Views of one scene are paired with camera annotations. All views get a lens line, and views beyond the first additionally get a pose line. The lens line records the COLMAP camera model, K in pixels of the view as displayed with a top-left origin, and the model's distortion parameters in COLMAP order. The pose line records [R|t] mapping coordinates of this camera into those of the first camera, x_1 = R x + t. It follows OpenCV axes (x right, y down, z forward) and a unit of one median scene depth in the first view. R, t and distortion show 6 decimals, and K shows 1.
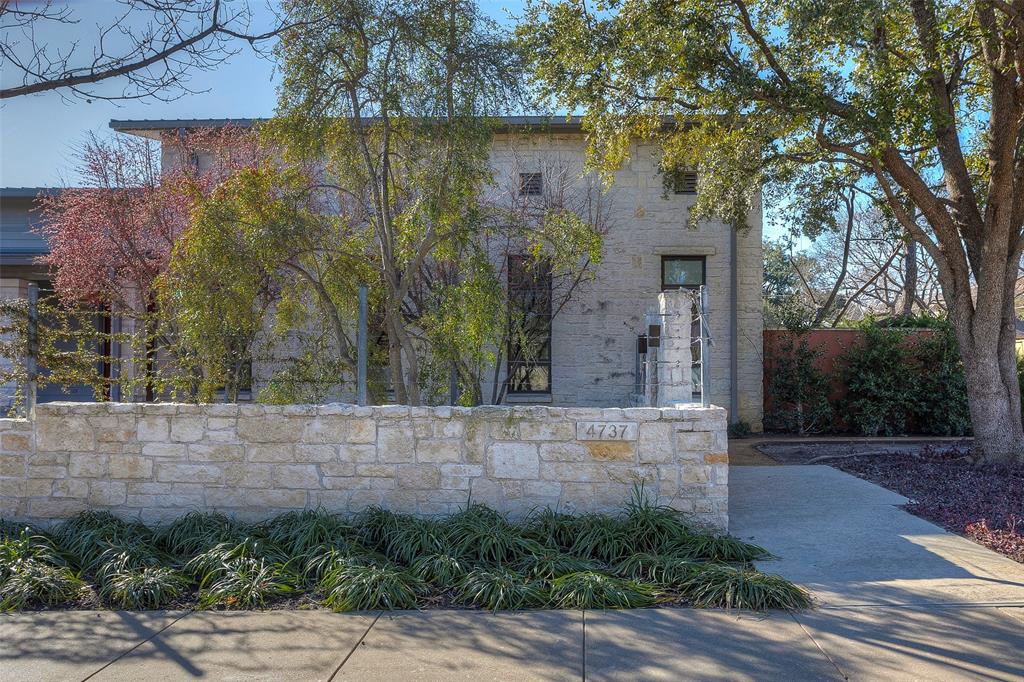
lens RADIAL K [[832.0, 0, 512.2], [0, 832.0, 341.5], [0, 0, 1]] dist [-0.011143, -0.000426]
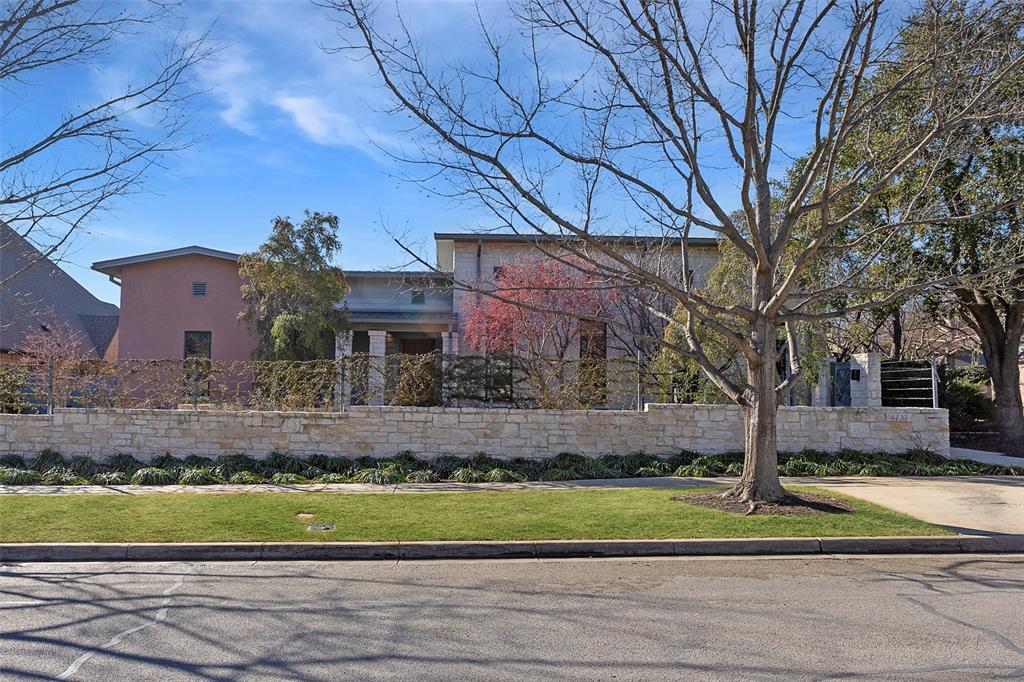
lens RADIAL K [[674.4, 0, 511.7], [0, 674.4, 341.9], [0, 0, 1]] dist [-0.000128, 0.000358]
pose [[0.998848, 0.013901, 0.045937, -1.051598], [-0.012206, 0.999241, -0.036982, -0.022084], [-0.046416, 0.036378, 0.998260, -0.847401]]
